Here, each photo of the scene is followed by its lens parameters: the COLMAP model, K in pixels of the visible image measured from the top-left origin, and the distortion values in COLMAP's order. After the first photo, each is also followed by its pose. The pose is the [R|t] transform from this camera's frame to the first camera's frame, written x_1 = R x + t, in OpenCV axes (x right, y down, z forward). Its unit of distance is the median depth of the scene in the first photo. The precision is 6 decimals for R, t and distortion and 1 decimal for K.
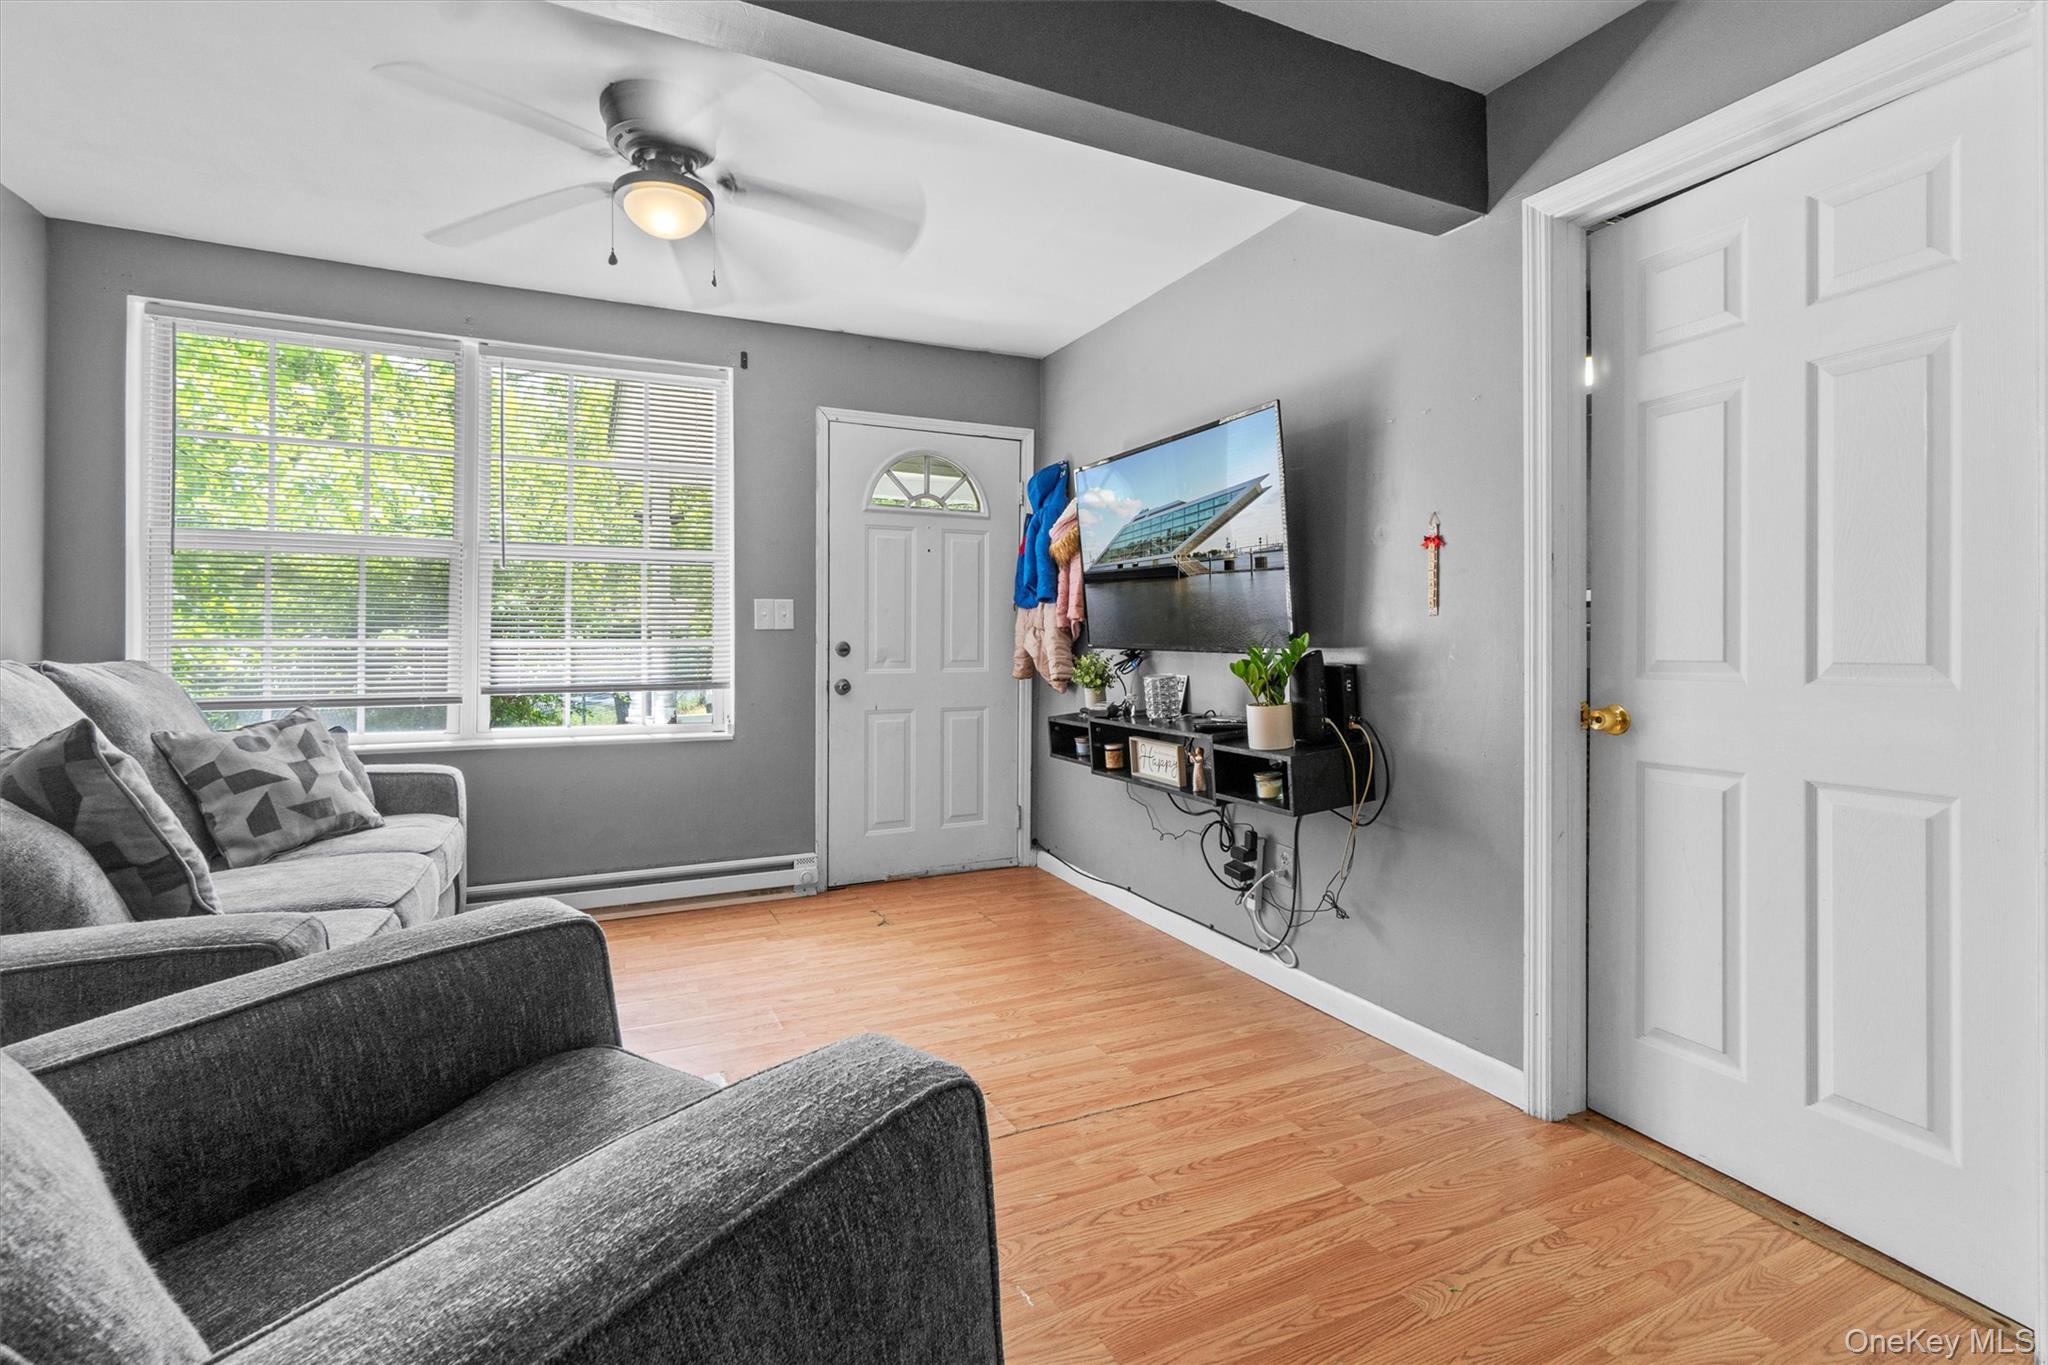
lens RADIAL K [[950.0, 0, 1025.5], [0, 950.0, 651.7], [0, 0, 1]] dist [-0.000751, -0.000172]
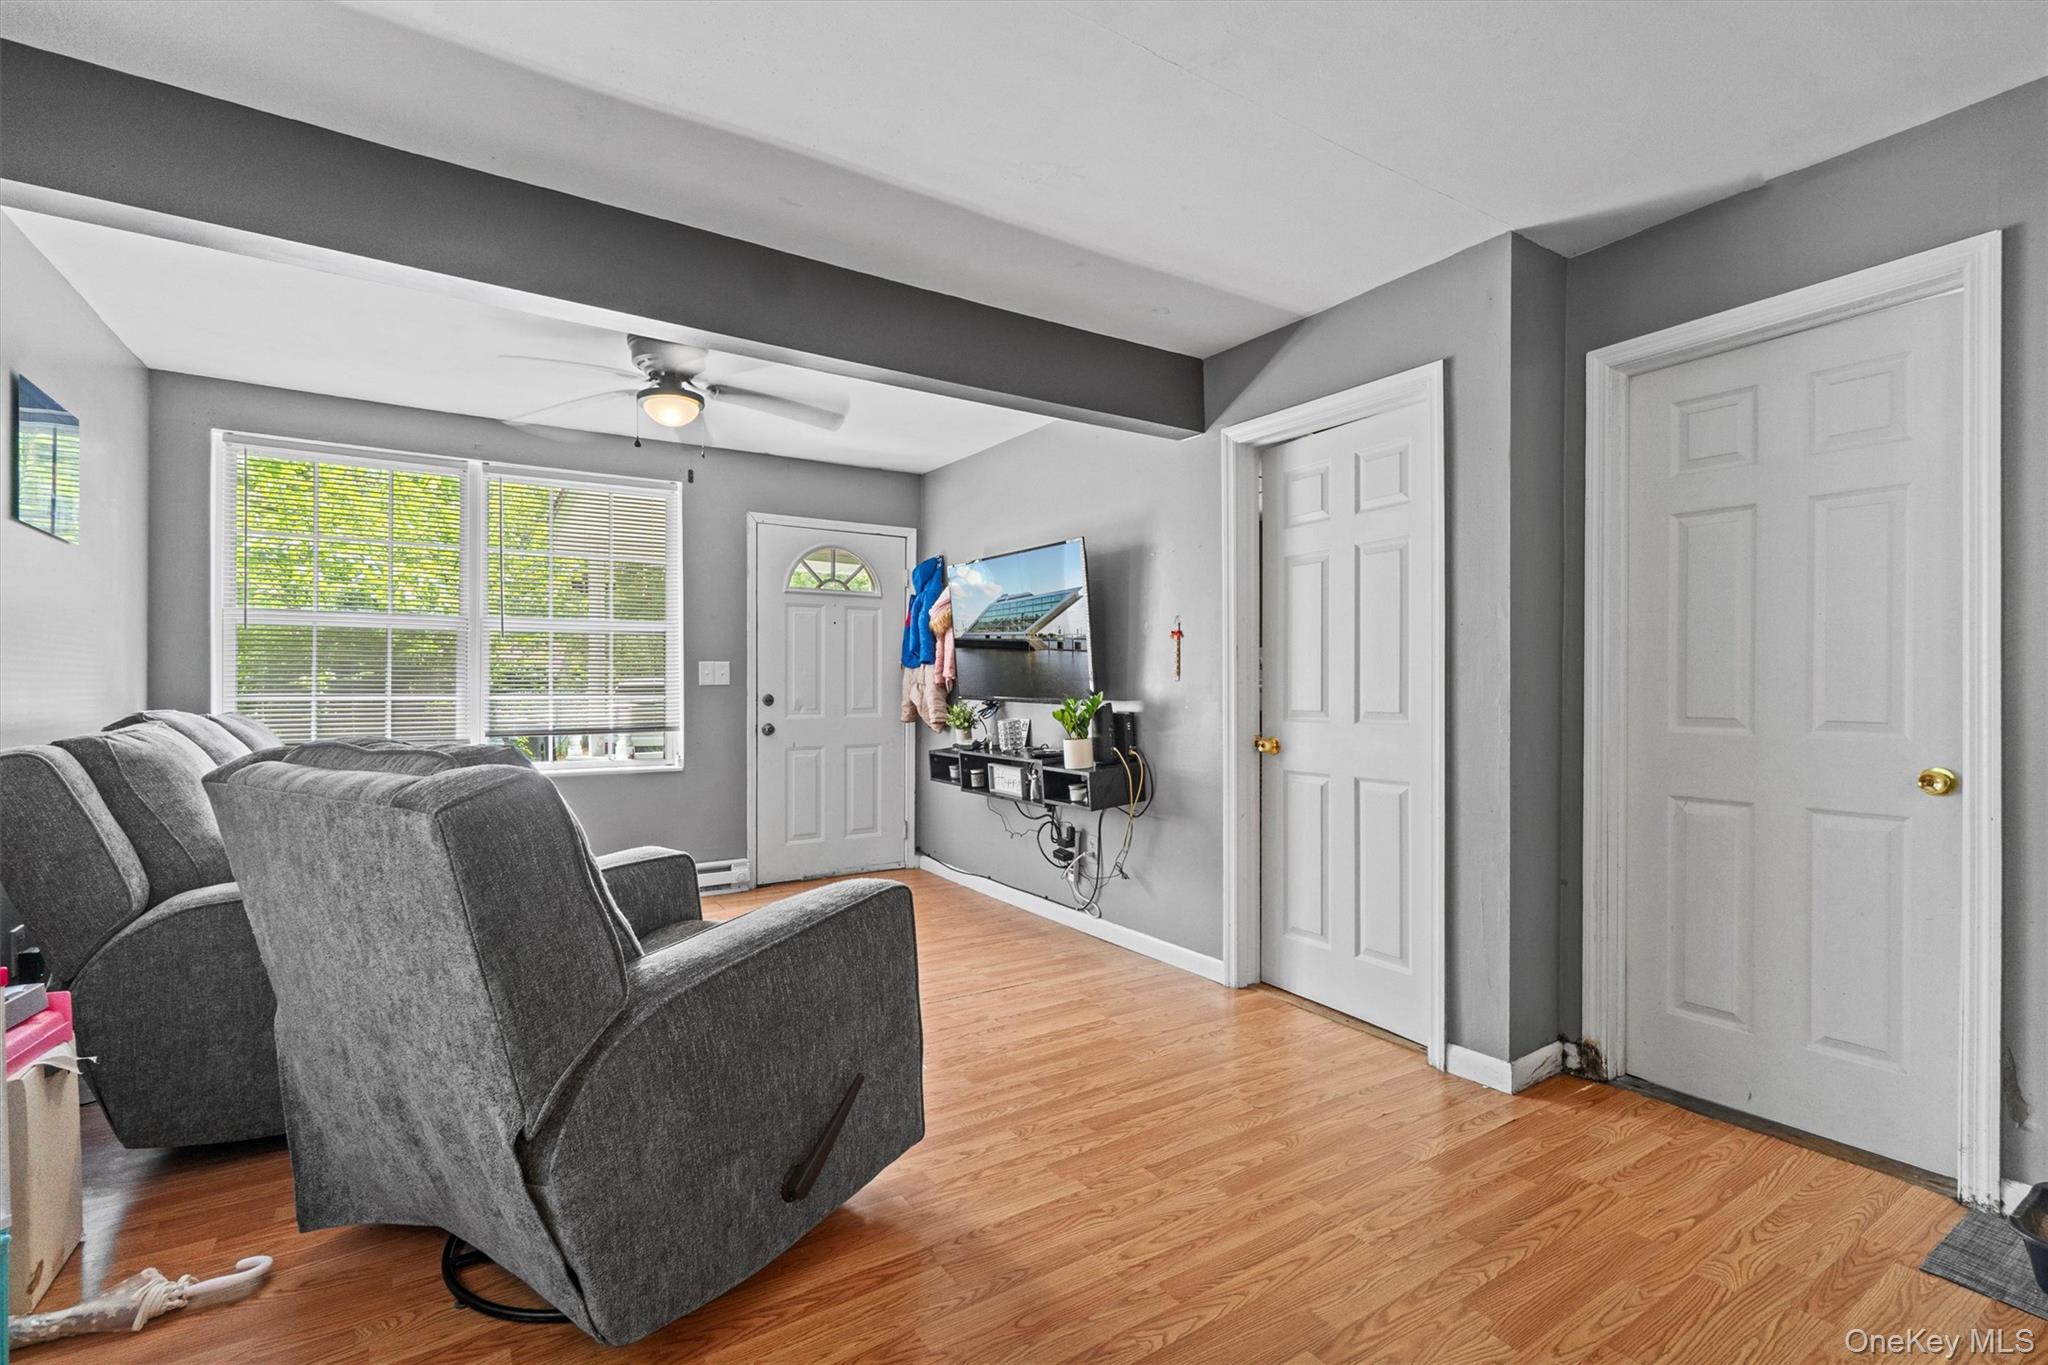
lens RADIAL K [[941.0, 0, 1019.5], [0, 941.0, 698.8], [0, 0, 1]] dist [-0.000040, 0.000368]
pose [[0.991911, -0.002776, 0.126907, -0.020983], [0.002105, 0.999983, 0.005420, -0.013878], [-0.126920, -0.005109, 0.991900, -0.395383]]
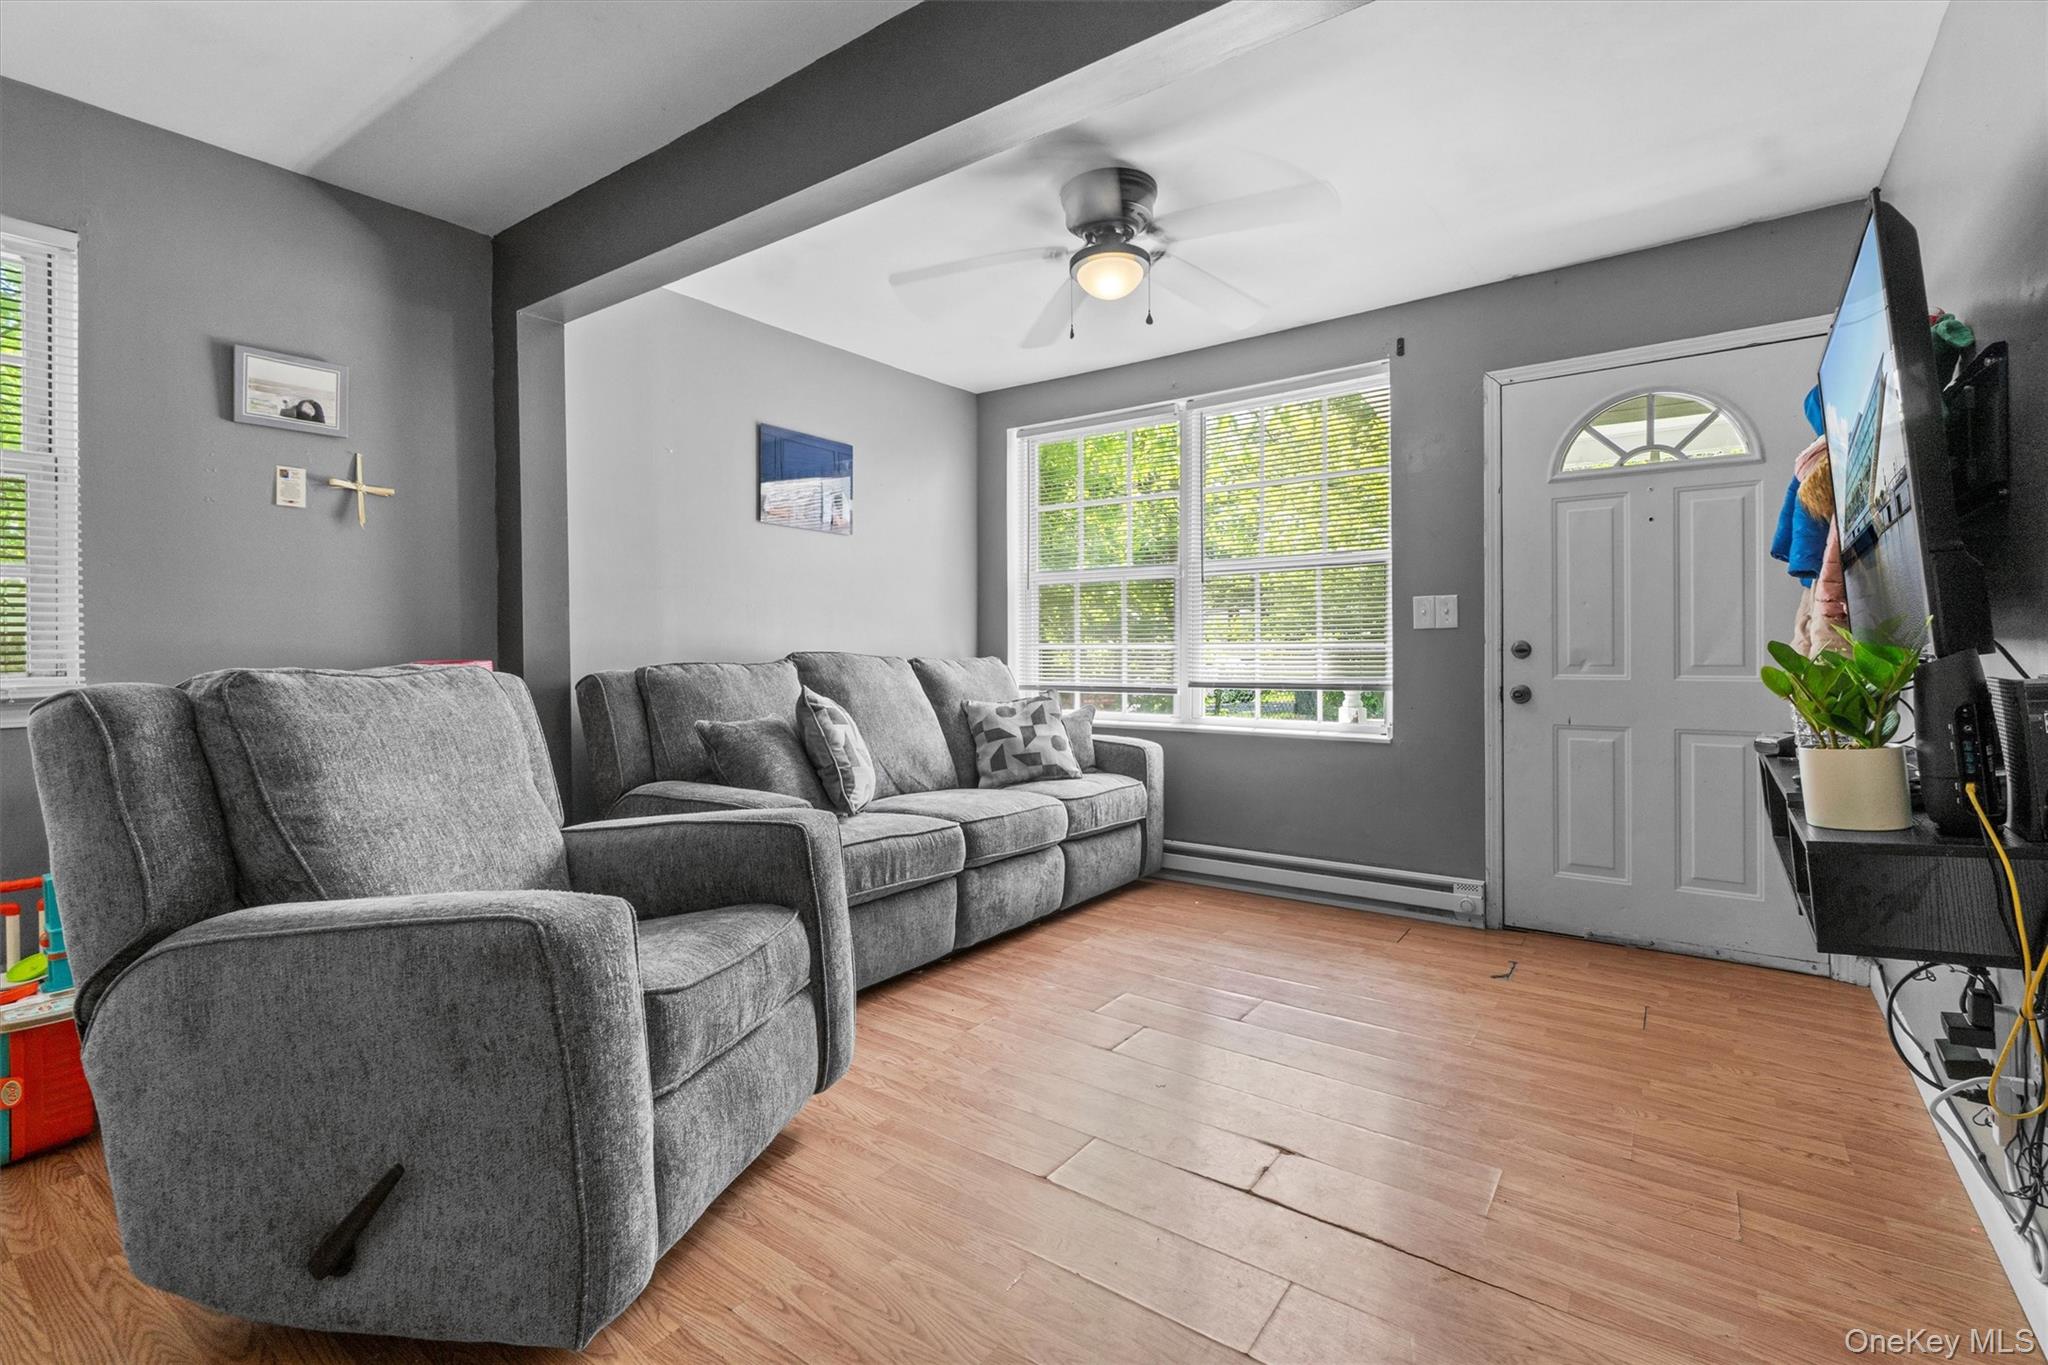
lens RADIAL K [[933.3, 0, 990.2], [0, 933.3, 653.3], [0, 0, 1]] dist [0.000739, 0.000388]
pose [[0.446975, 0.003044, -0.894541, 0.440761], [-0.002310, 0.999995, 0.002249, -0.000347], [0.894543, 0.001061, 0.446980, 0.260342]]
